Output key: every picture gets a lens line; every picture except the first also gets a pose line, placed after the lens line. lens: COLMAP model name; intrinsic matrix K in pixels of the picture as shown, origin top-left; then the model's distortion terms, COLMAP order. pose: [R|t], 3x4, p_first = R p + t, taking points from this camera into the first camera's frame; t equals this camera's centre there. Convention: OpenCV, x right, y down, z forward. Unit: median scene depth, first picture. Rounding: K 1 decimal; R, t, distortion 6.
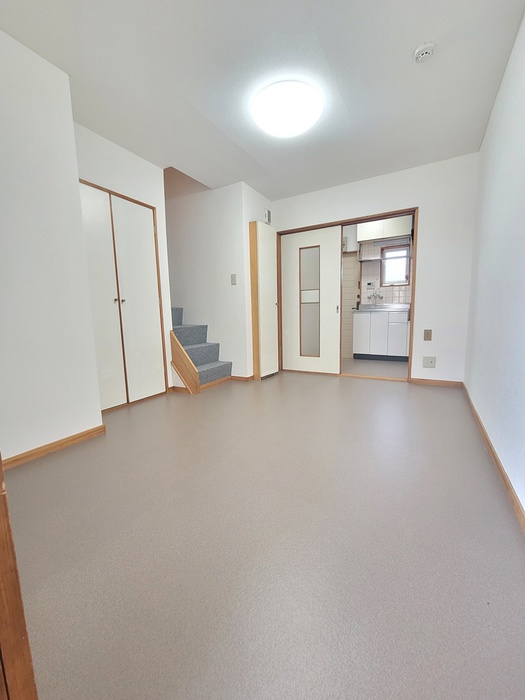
lens RADIAL K [[283.2, 0, 264.3], [0, 283.2, 348.7], [0, 0, 1]] dist [-0.000215, -0.000179]
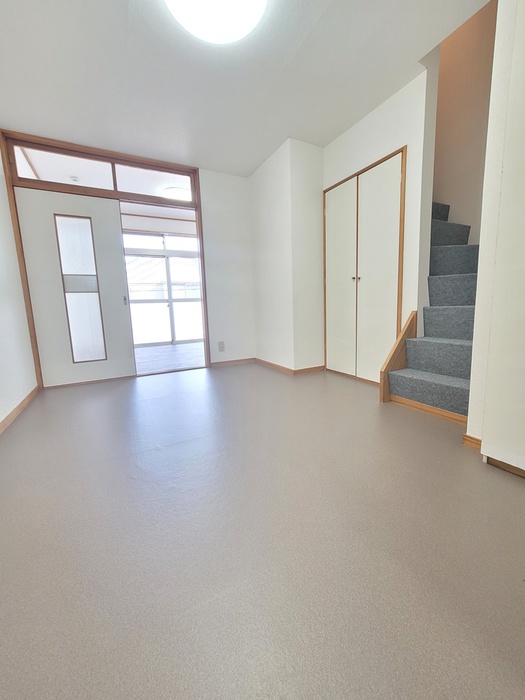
lens RADIAL K [[283.2, 0, 265.3], [0, 283.2, 347.9], [0, 0, 1]] dist [-0.000215, -0.000179]
pose [[-0.536500, 0.175340, -0.825484, 0.525703], [-0.052022, 0.969445, 0.239729, -0.137399], [0.842295, 0.171558, -0.510986, 1.154735]]
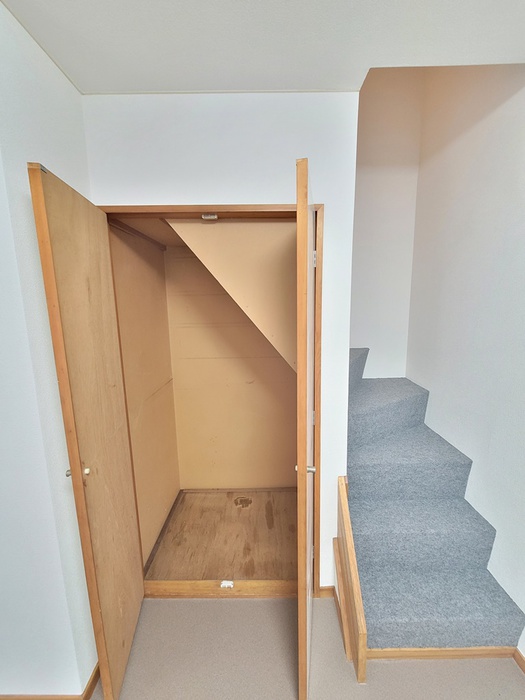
lens RADIAL K [[283.2, 0, 264.6], [0, 283.2, 349.3], [0, 0, 1]] dist [-0.000215, -0.000179]
pose [[0.486765, 0.163527, -0.858090, -0.041374], [-0.107400, 0.986072, 0.126992, -0.332284], [0.866906, 0.030344, 0.497548, 0.721497]]
